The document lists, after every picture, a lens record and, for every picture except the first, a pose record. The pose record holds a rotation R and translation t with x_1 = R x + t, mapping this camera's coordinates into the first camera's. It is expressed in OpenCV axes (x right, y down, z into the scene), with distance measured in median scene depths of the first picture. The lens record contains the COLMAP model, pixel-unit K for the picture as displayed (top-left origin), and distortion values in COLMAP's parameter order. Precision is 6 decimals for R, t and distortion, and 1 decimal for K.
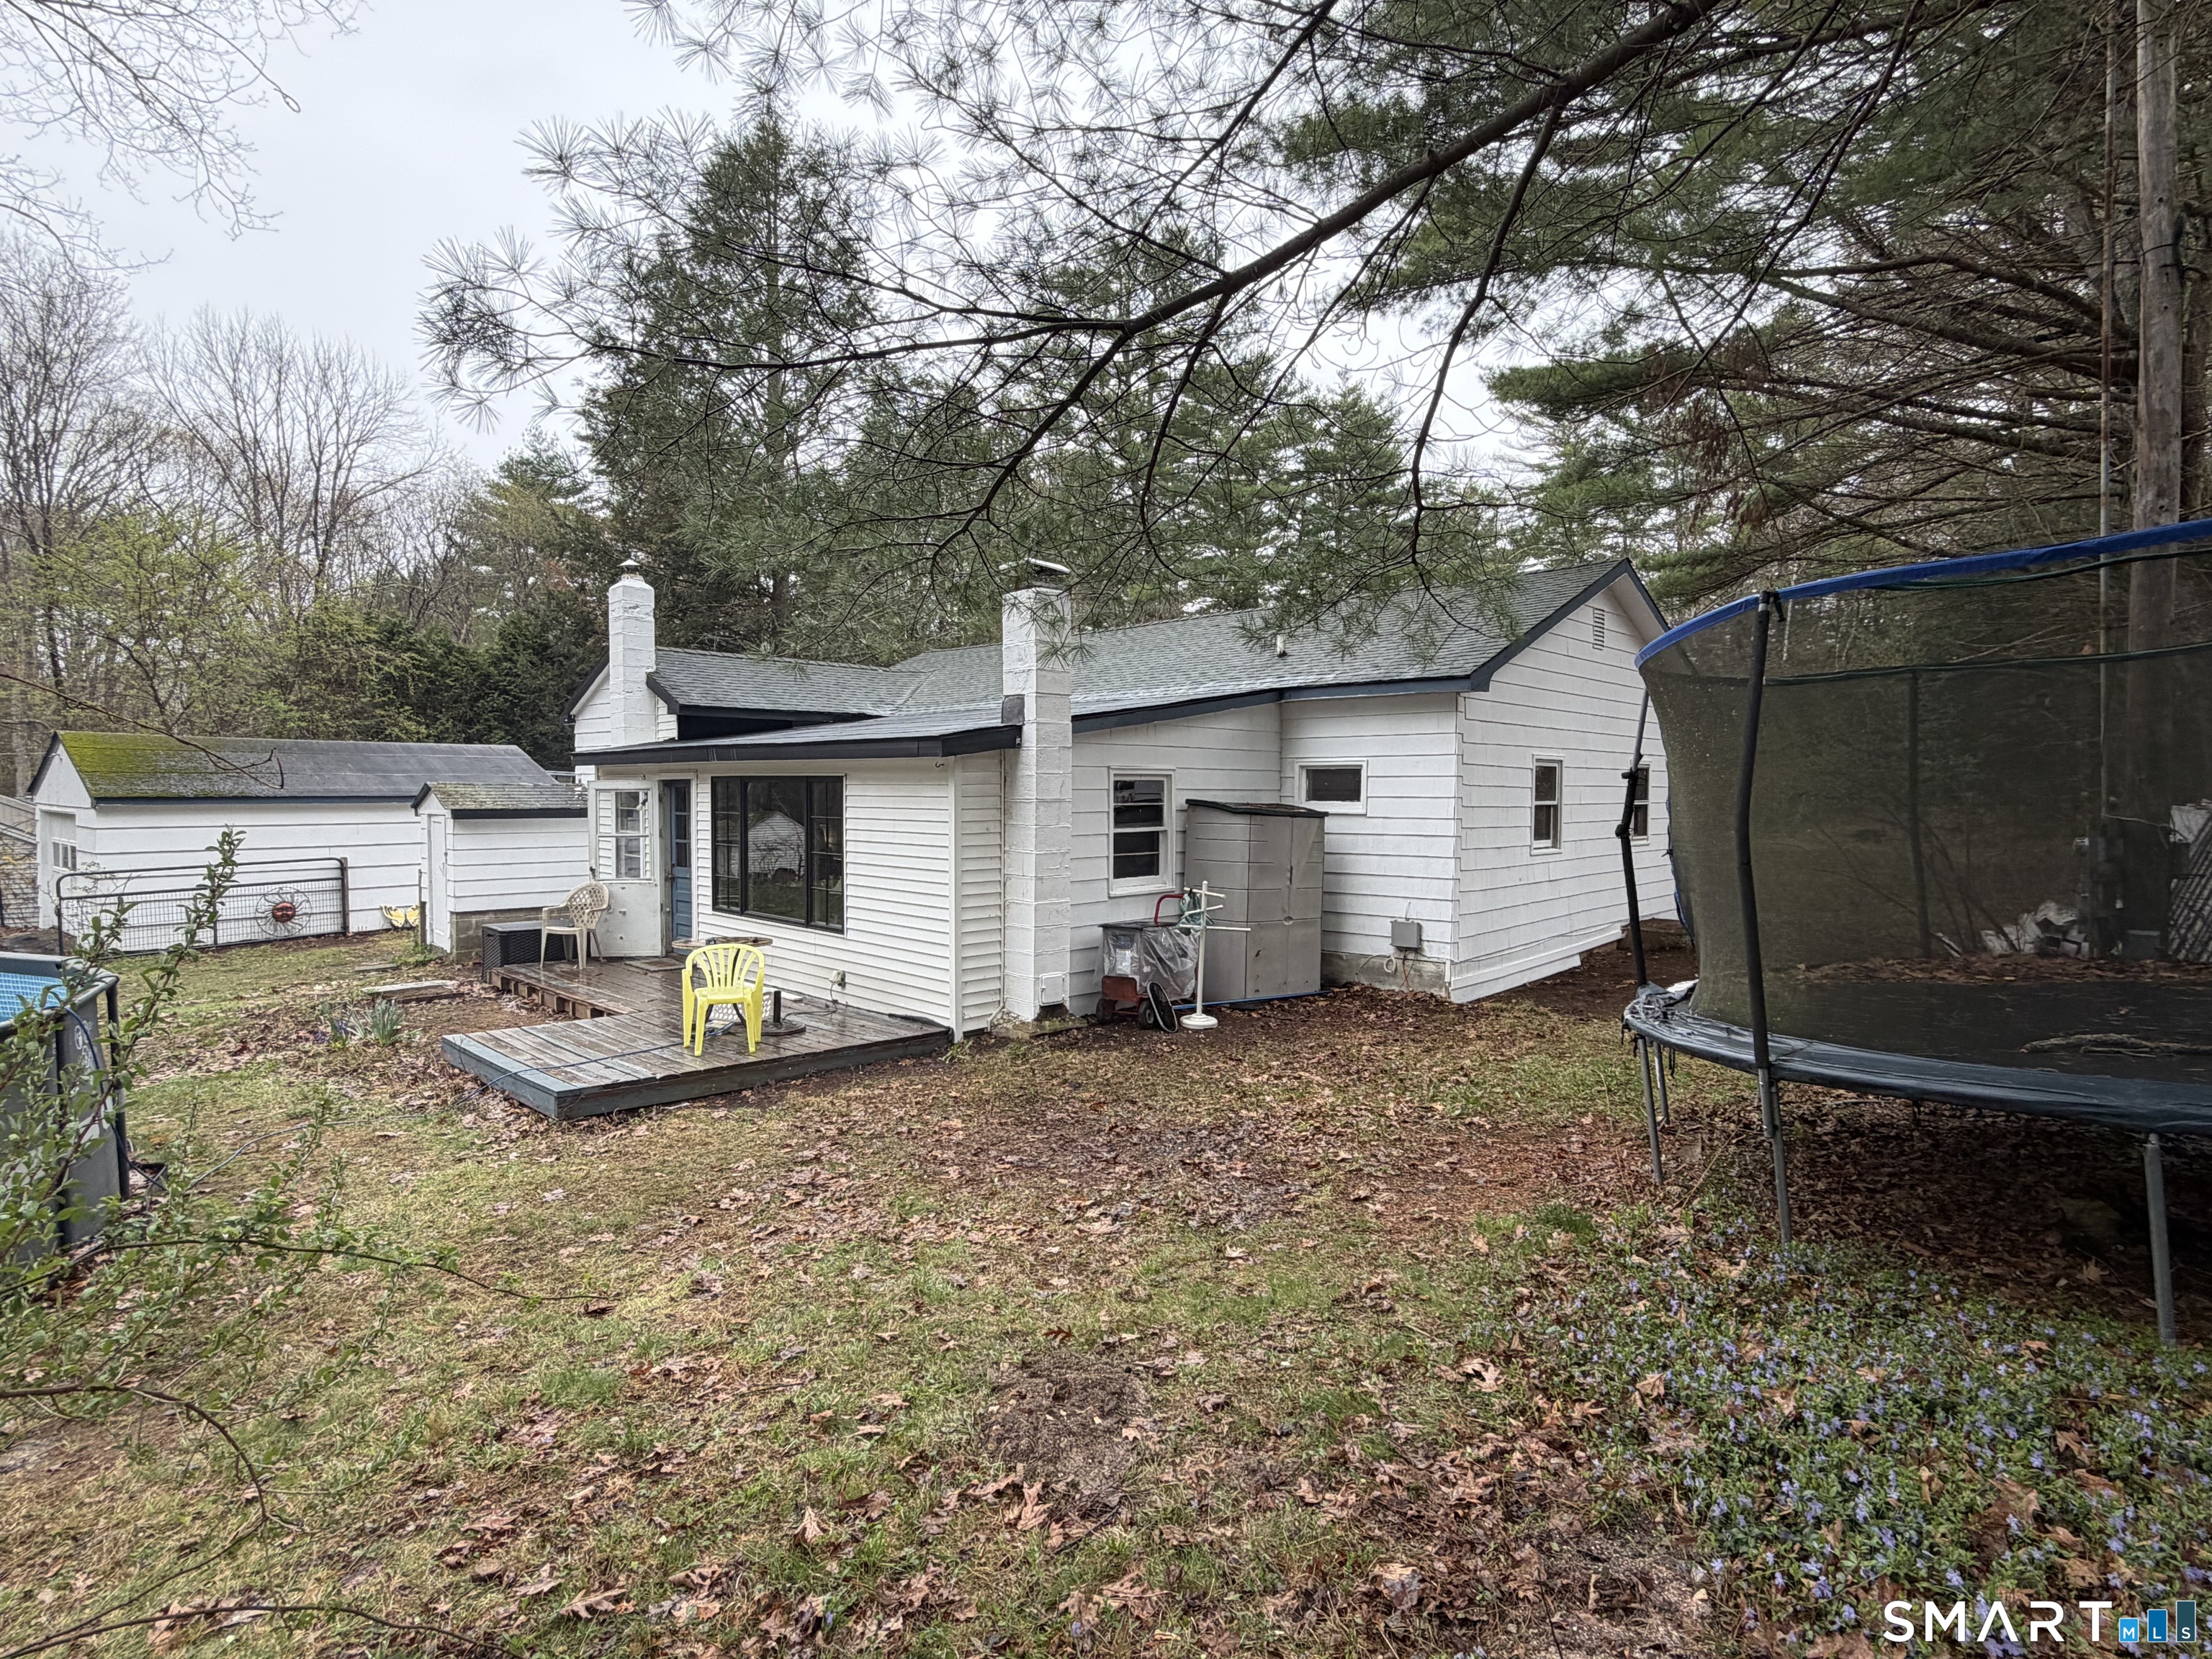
lens RADIAL K [[1113.5, 0, 1114.5], [0, 1113.5, 832.2], [0, 0, 1]] dist [-0.001481, -0.000758]
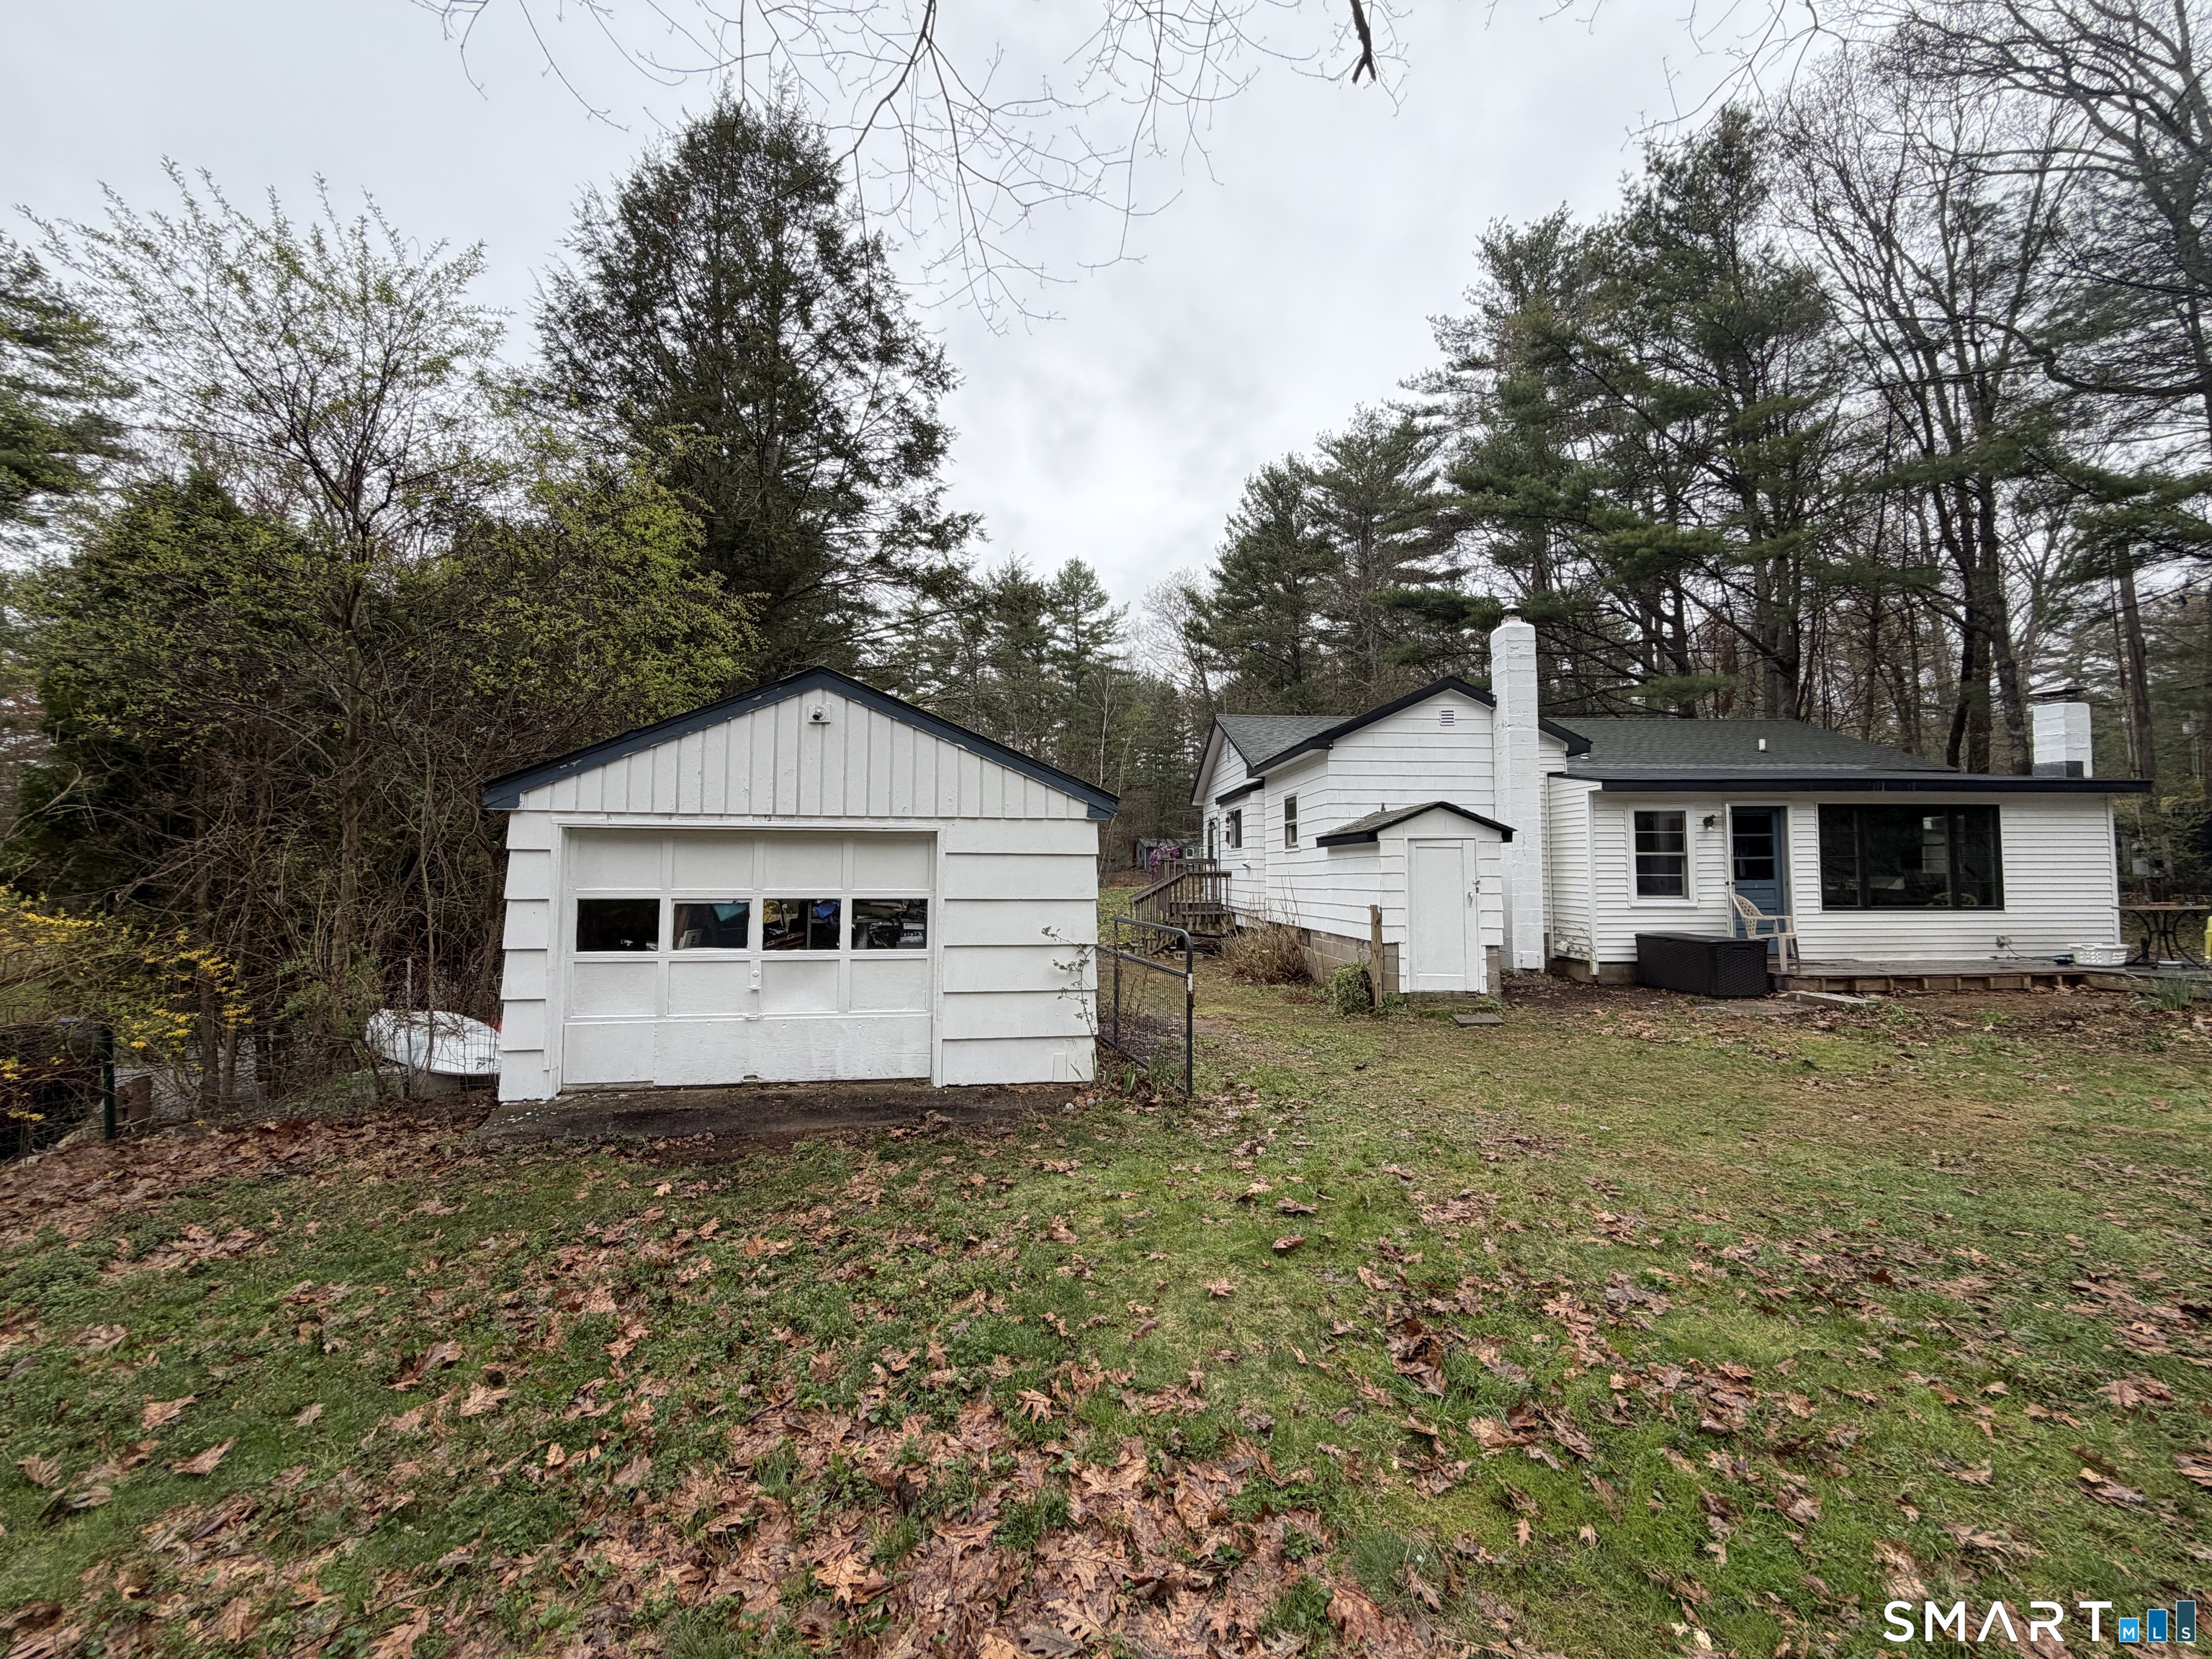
lens RADIAL K [[872.8, 0, 1112.5], [0, 872.8, 811.0], [0, 0, 1]] dist [0.002642, 0.000219]
pose [[0.682789, 0.037898, 0.729632, -1.319734], [0.035219, 0.995786, -0.084680, 0.011404], [-0.729766, 0.083515, 0.678577, 0.731158]]
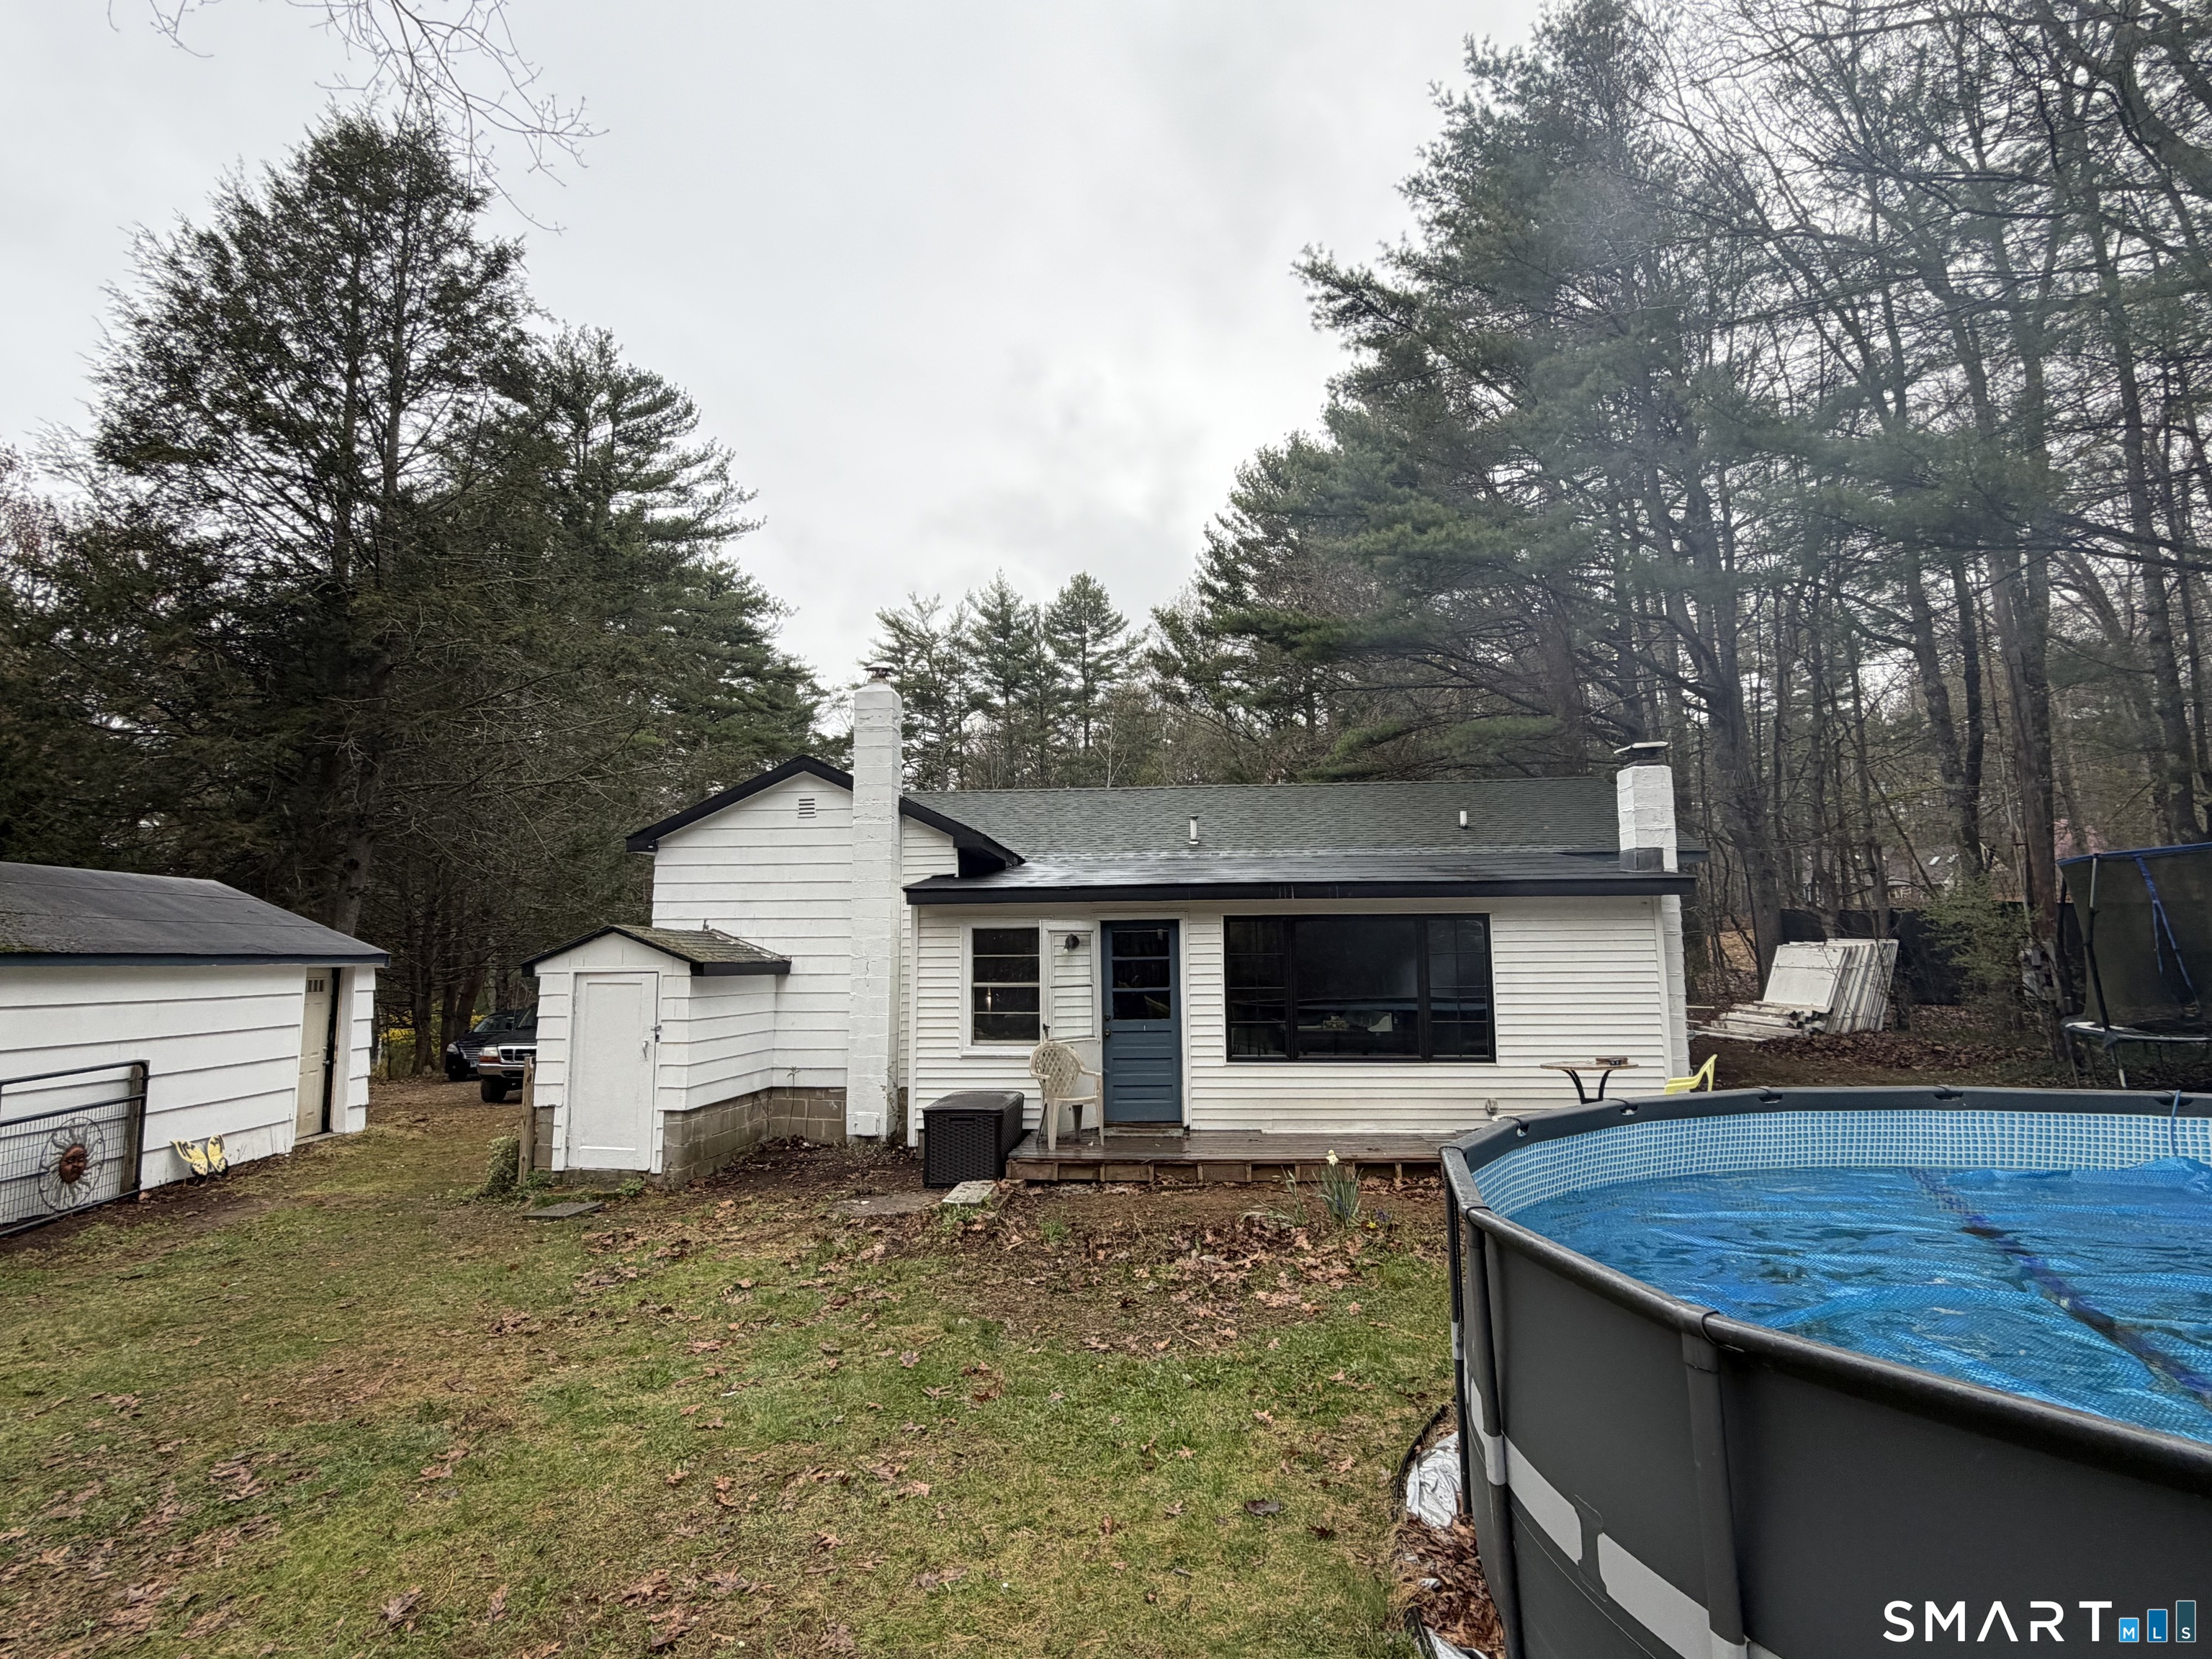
lens RADIAL K [[1113.5, 0, 1096.1], [0, 1113.5, 830.6], [0, 0, 1]] dist [-0.001481, -0.000758]
pose [[0.776660, 0.057913, 0.627252, -0.835545], [0.037916, 0.989661, -0.138321, 0.003622], [-0.628778, 0.131212, 0.766435, 0.272634]]
